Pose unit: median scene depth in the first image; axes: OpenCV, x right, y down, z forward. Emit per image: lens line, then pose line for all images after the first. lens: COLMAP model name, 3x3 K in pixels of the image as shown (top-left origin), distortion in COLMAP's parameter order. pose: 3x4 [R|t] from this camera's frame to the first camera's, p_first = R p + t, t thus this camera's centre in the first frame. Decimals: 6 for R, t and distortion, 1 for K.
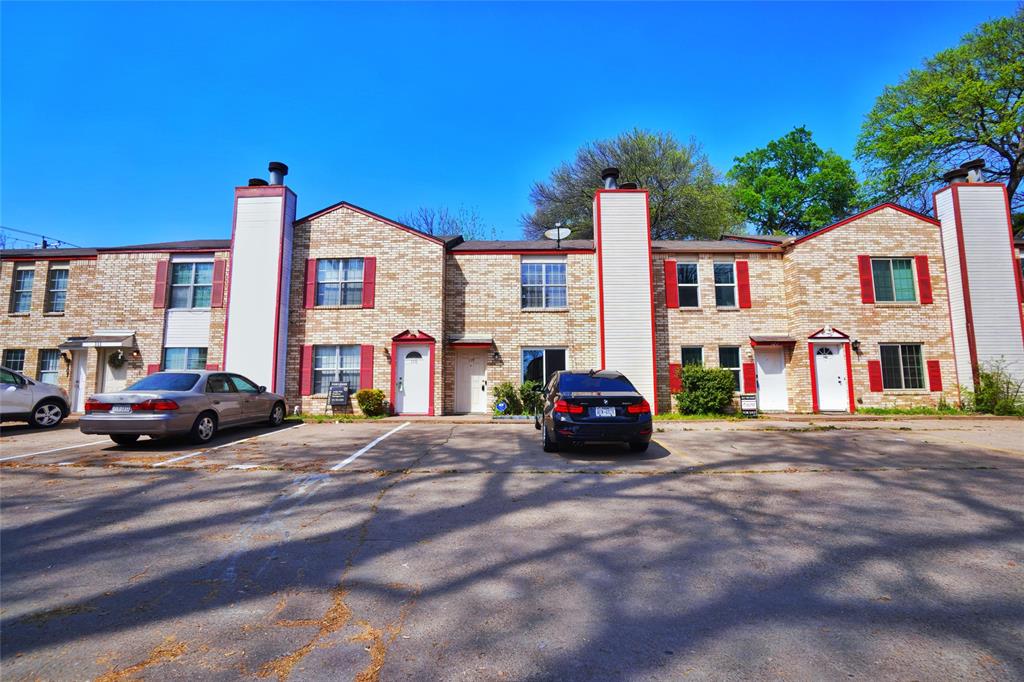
lens RADIAL K [[452.5, 0, 508.7], [0, 452.5, 344.1], [0, 0, 1]] dist [-0.065392, 0.022419]
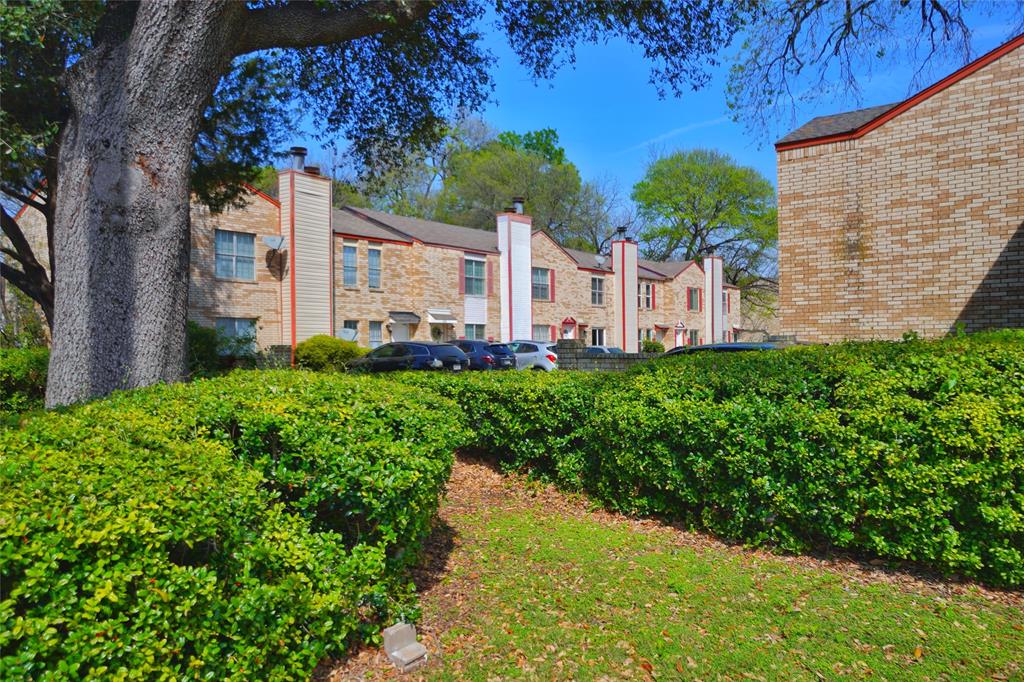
lens RADIAL K [[768.6, 0, 507.1], [0, 768.6, 342.5], [0, 0, 1]] dist [0.028312, 0.001906]
pose [[0.606087, 0.003838, 0.795389, -2.530001], [-0.083976, 0.994708, 0.059190, -0.083891], [-0.790953, -0.102667, 0.603202, -0.519341]]
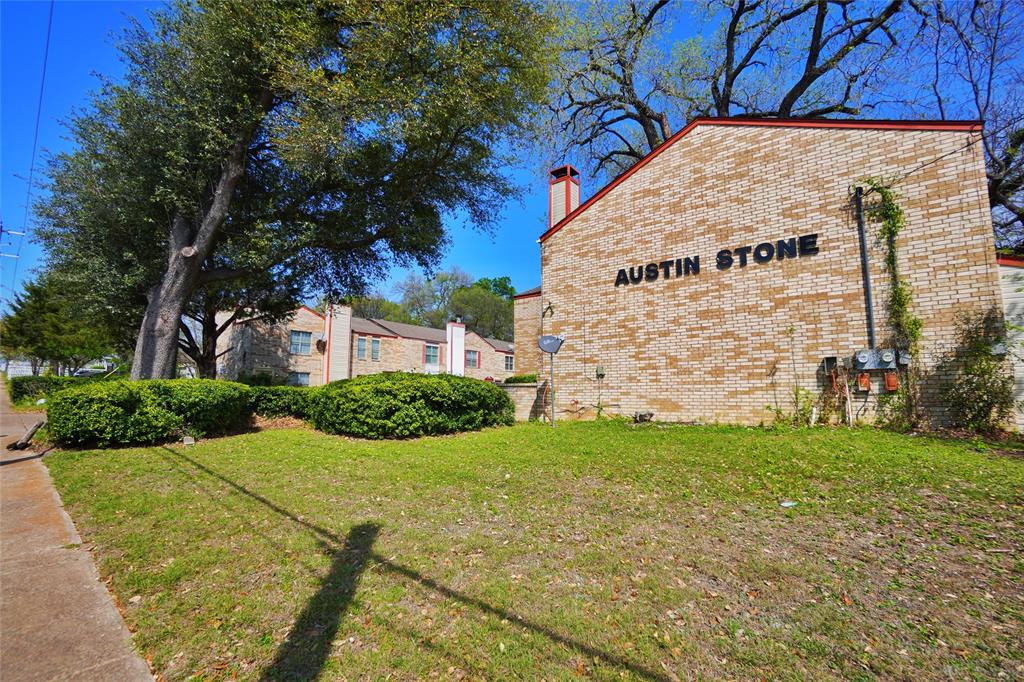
lens RADIAL K [[452.5, 0, 508.7], [0, 452.5, 344.1], [0, 0, 1]] dist [-0.065392, 0.022419]
pose [[0.618697, 0.099325, 0.779326, -2.549823], [-0.096343, 0.994081, -0.050211, -0.106217], [-0.779700, -0.044017, 0.624604, -1.045816]]
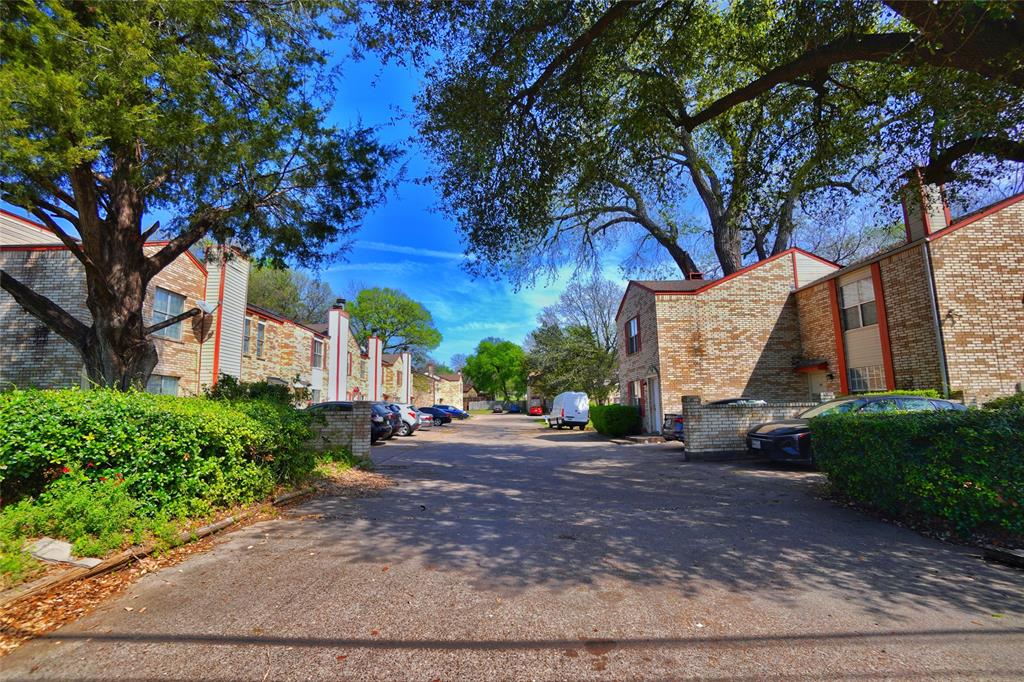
lens RADIAL K [[452.5, 0, 508.7], [0, 452.5, 344.1], [0, 0, 1]] dist [-0.065392, 0.022419]
pose [[-0.041226, 0.141655, 0.989057, -2.534080], [-0.098936, 0.984455, -0.145119, 0.011978], [-0.994239, -0.103836, -0.026570, 0.285325]]
